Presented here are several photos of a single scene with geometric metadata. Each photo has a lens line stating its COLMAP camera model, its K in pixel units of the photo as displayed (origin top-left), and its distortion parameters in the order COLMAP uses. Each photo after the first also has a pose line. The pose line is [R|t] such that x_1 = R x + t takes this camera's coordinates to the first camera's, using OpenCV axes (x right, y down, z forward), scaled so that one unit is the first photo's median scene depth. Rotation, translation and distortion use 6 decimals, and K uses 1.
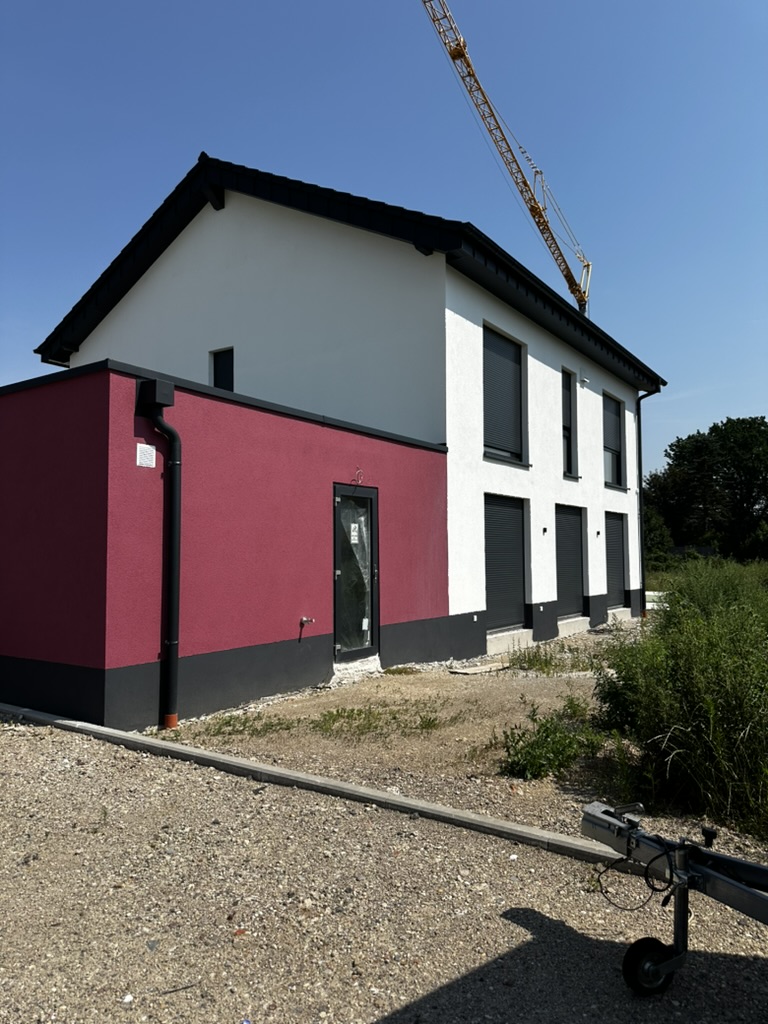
lens RADIAL K [[734.7, 0, 384.0], [0, 734.7, 512.0], [0, 0, 1]] dist [0.162431, -0.308370]
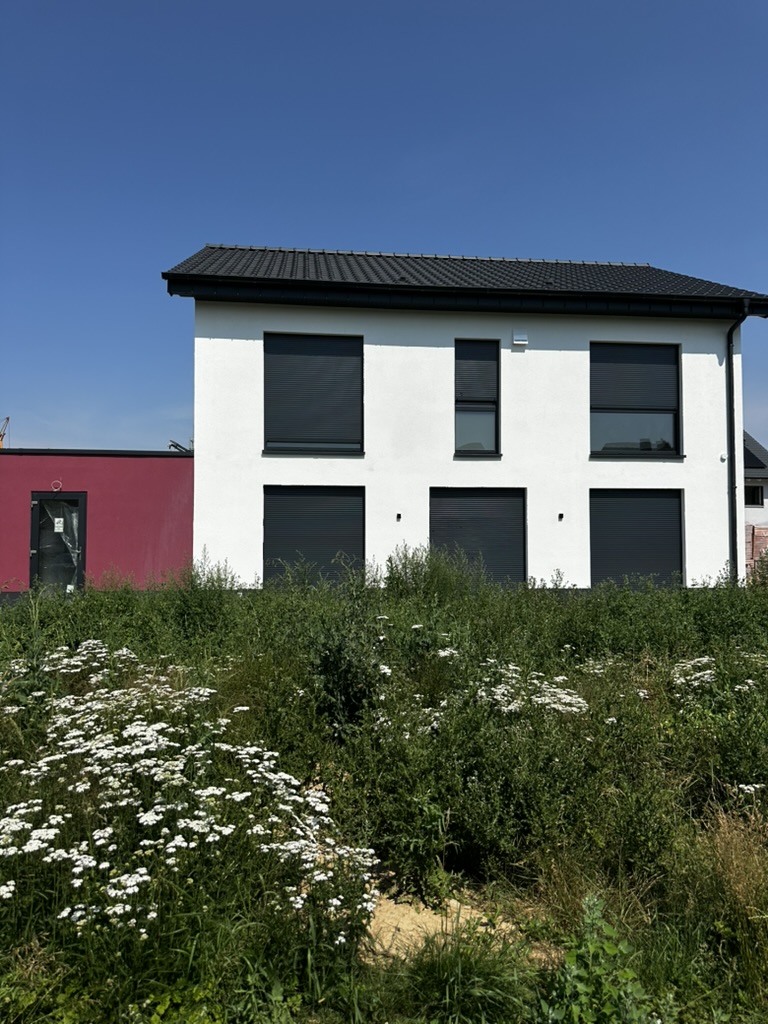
lens RADIAL K [[734.7, 0, 384.0], [0, 734.7, 512.0], [0, 0, 1]] dist [0.162431, -0.308370]
pose [[0.638017, -0.028216, -0.769505, 1.107382], [0.040459, 0.999176, -0.003092, 0.025035], [0.768959, -0.029161, 0.638633, 0.410801]]
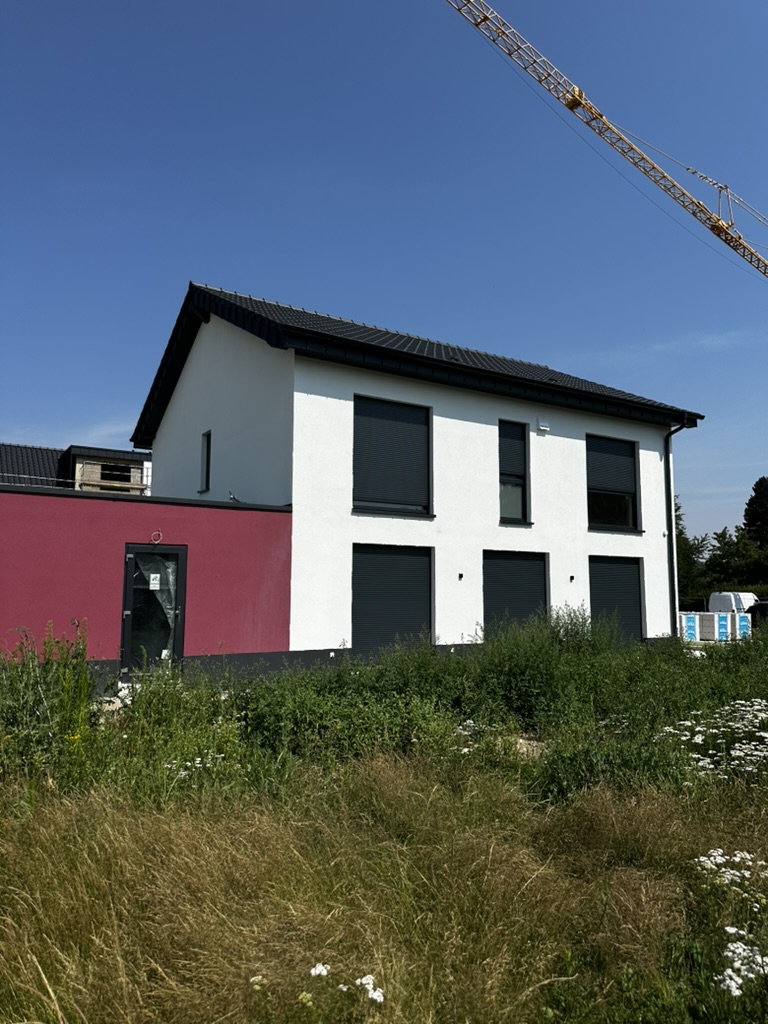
lens RADIAL K [[734.7, 0, 384.0], [0, 734.7, 512.0], [0, 0, 1]] dist [0.162431, -0.308370]
pose [[0.913955, -0.035480, -0.404262, 0.631302], [0.013867, 0.998319, -0.056267, -0.010188], [0.405579, 0.045820, 0.912911, -0.019161]]
